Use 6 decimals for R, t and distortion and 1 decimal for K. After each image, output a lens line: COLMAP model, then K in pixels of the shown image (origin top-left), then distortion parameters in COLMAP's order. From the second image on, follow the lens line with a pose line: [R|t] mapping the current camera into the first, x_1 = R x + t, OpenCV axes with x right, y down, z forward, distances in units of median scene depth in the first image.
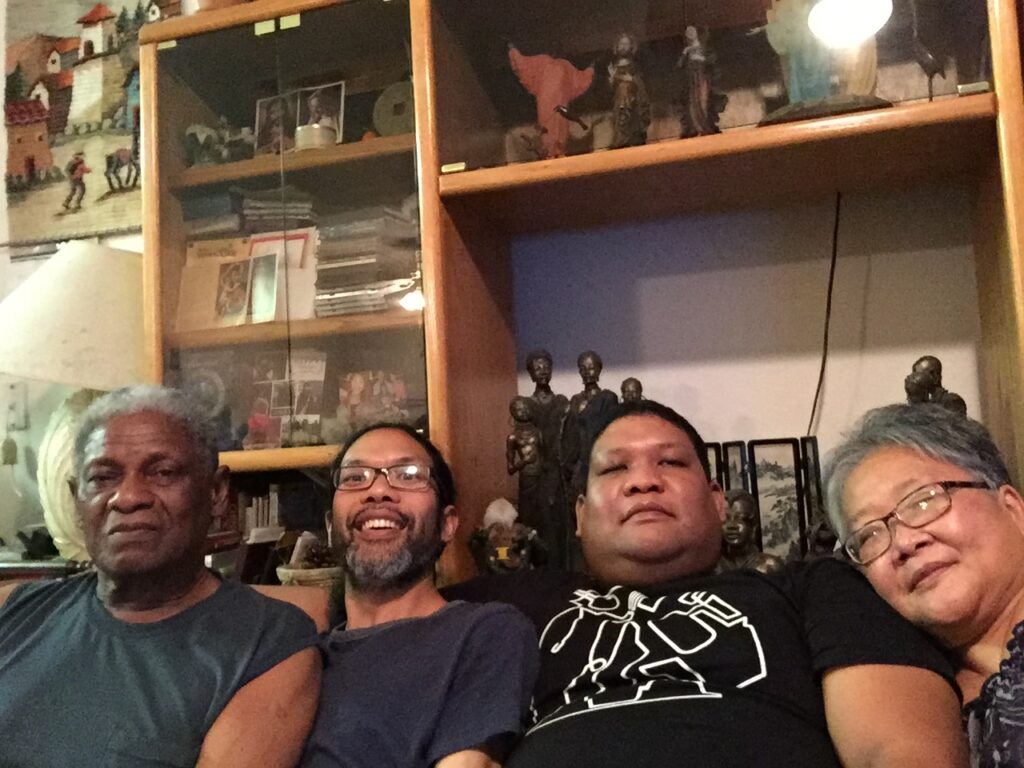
lens RADIAL K [[922.3, 0, 512.0], [0, 922.3, 384.0], [0, 0, 1]] dist [0.090627, -0.225320]
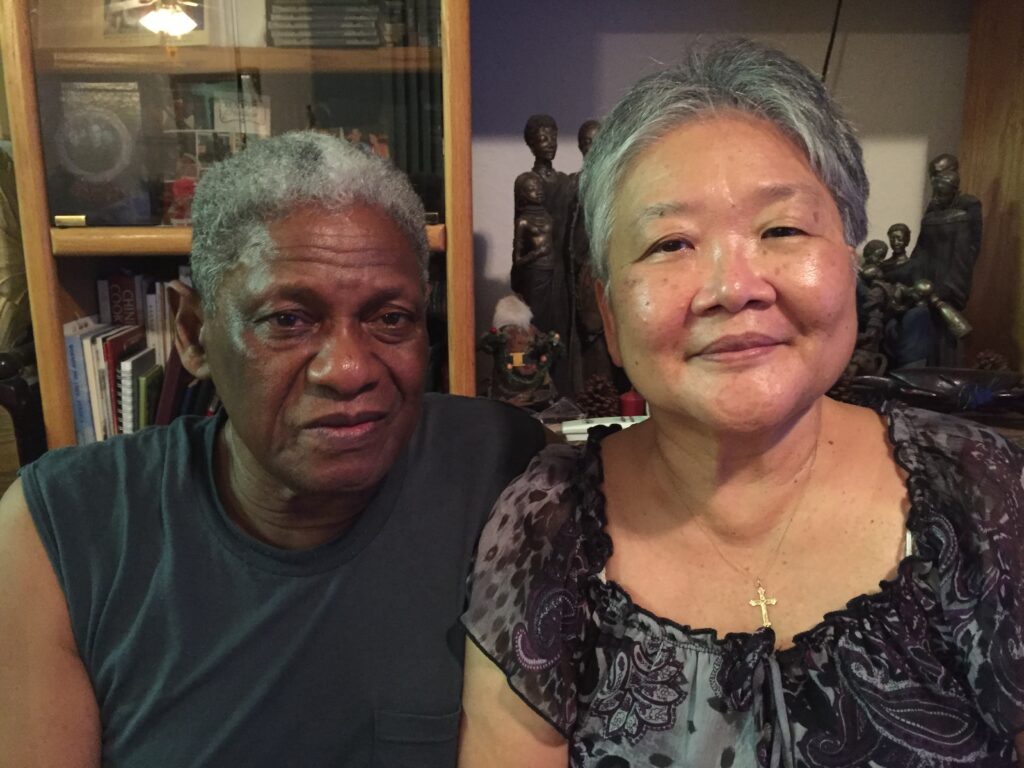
lens RADIAL K [[852.3, 0, 506.9], [0, 852.3, 361.3], [0, 0, 1]] dist [0.127365, -0.259819]
pose [[0.944433, -0.018563, 0.328181, -0.260574], [-0.064849, 0.968258, 0.241392, -0.007676], [-0.322245, -0.249261, 0.913251, 0.246976]]
